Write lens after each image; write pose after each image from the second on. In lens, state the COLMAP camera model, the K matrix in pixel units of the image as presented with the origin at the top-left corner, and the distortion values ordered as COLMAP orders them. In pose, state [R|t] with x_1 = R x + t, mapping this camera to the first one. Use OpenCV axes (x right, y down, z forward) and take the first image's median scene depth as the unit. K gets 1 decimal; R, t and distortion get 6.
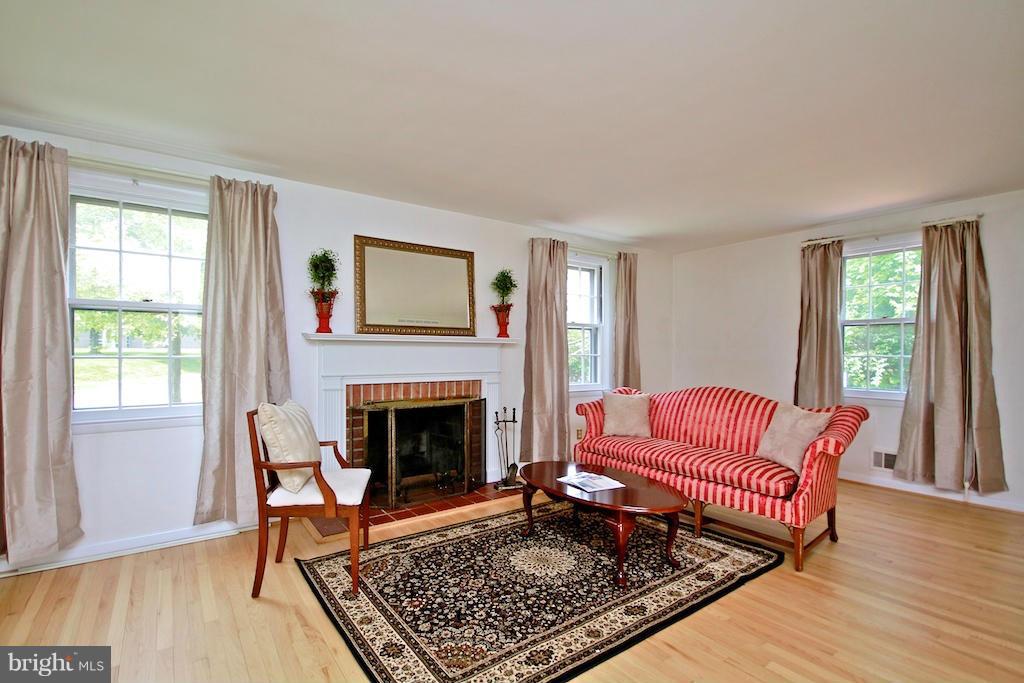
lens RADIAL K [[471.6, 0, 503.8], [0, 471.6, 352.0], [0, 0, 1]] dist [-0.022747, -0.000227]
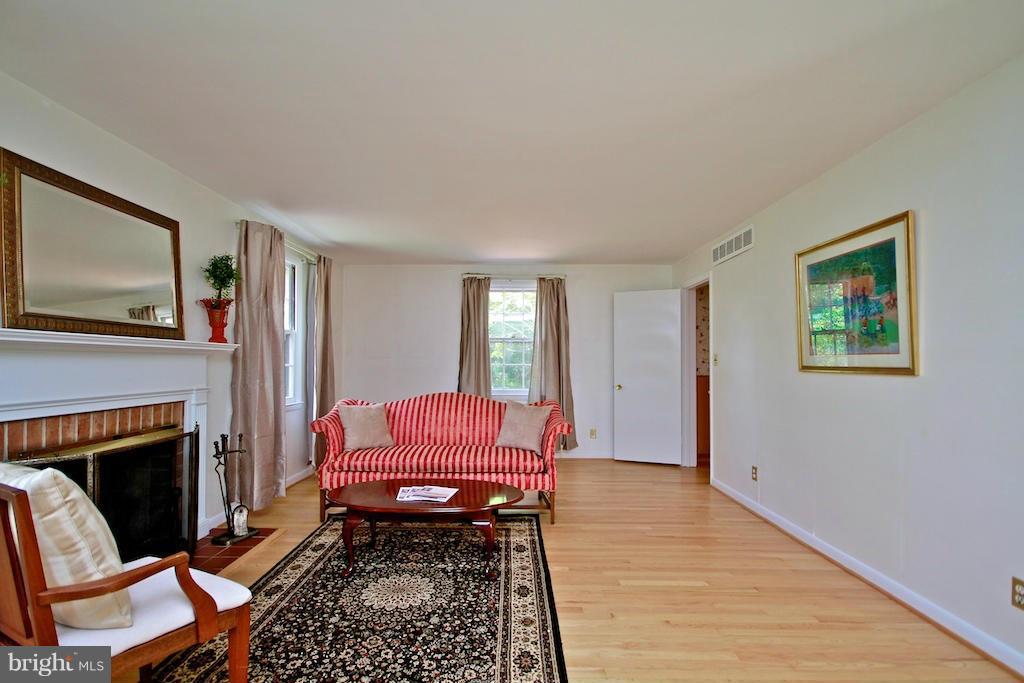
lens RADIAL K [[471.6, 0, 503.8], [0, 471.6, 352.0], [0, 0, 1]] dist [-0.022747, -0.000227]
pose [[0.582561, 0.016547, 0.812619, -0.438128], [-0.001918, 0.999818, -0.018984, -0.003094], [-0.812785, 0.009501, 0.582486, 0.239683]]
